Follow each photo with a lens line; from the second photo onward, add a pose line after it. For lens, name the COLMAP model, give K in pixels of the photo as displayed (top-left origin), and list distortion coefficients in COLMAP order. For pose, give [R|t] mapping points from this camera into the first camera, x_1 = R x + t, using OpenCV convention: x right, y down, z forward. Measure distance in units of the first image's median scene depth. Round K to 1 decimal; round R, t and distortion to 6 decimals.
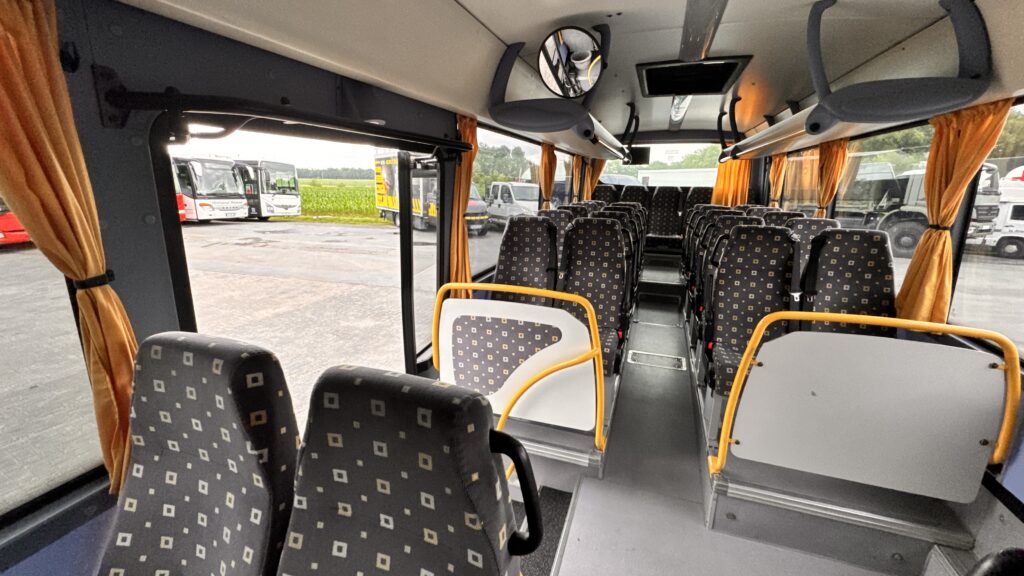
lens RADIAL K [[408.7, 0, 514.3], [0, 408.7, 285.8], [0, 0, 1]] dist [-0.002959, 0.000910]
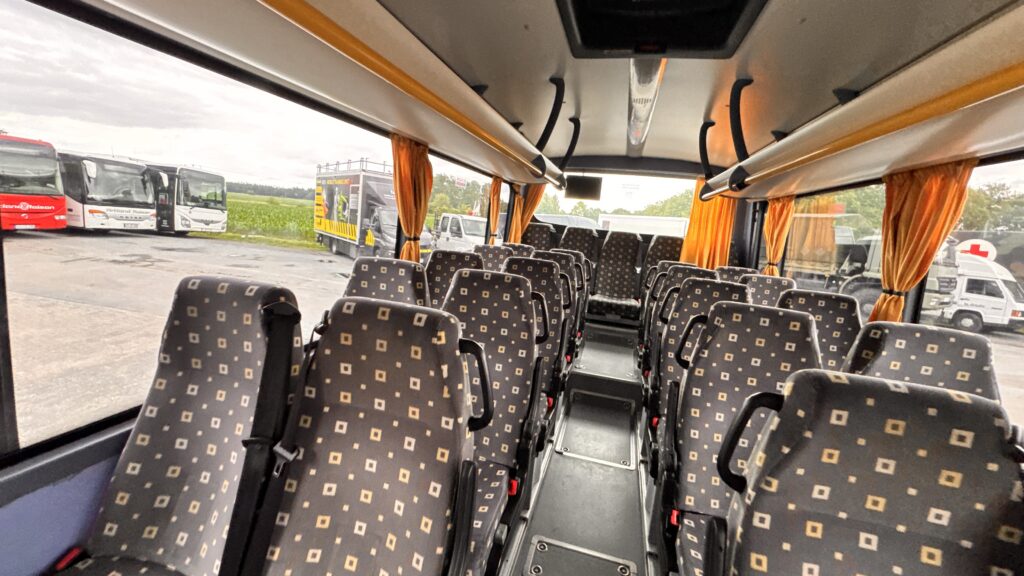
lens RADIAL K [[408.7, 0, 513.7], [0, 408.7, 284.3], [0, 0, 1]] dist [-0.002959, 0.000910]
pose [[0.994163, 0.066726, 0.084775, 0.133351], [-0.058983, 0.994124, -0.090767, -0.076804], [-0.090333, 0.085236, 0.992257, 0.320111]]
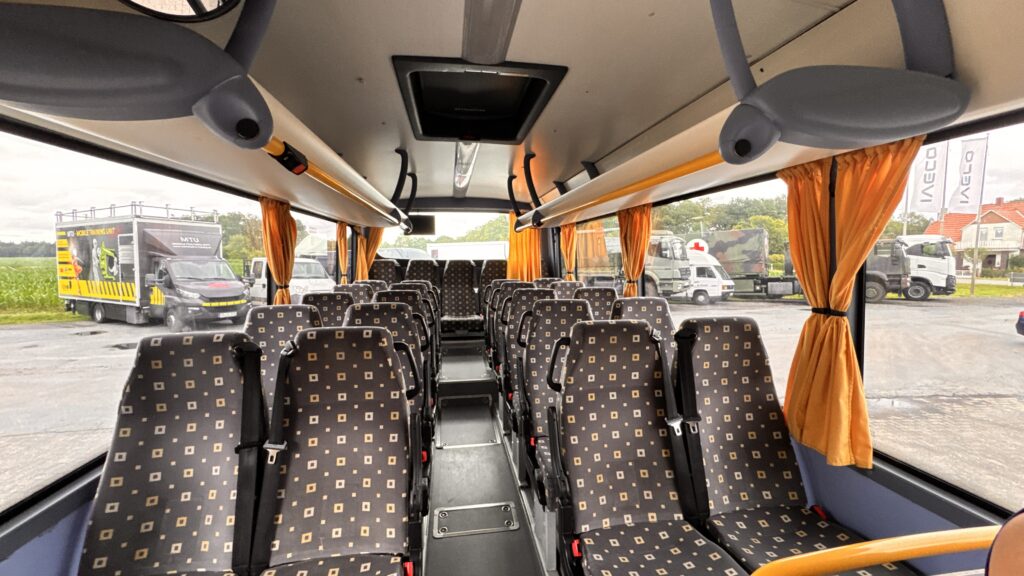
lens RADIAL K [[408.7, 0, 512.8], [0, 408.7, 286.6], [0, 0, 1]] dist [-0.002959, 0.000910]
pose [[0.883057, -0.051340, 0.466450, 0.074907], [0.130259, 0.981753, -0.138543, -0.057445], [-0.450826, 0.183101, 0.873631, 0.218810]]
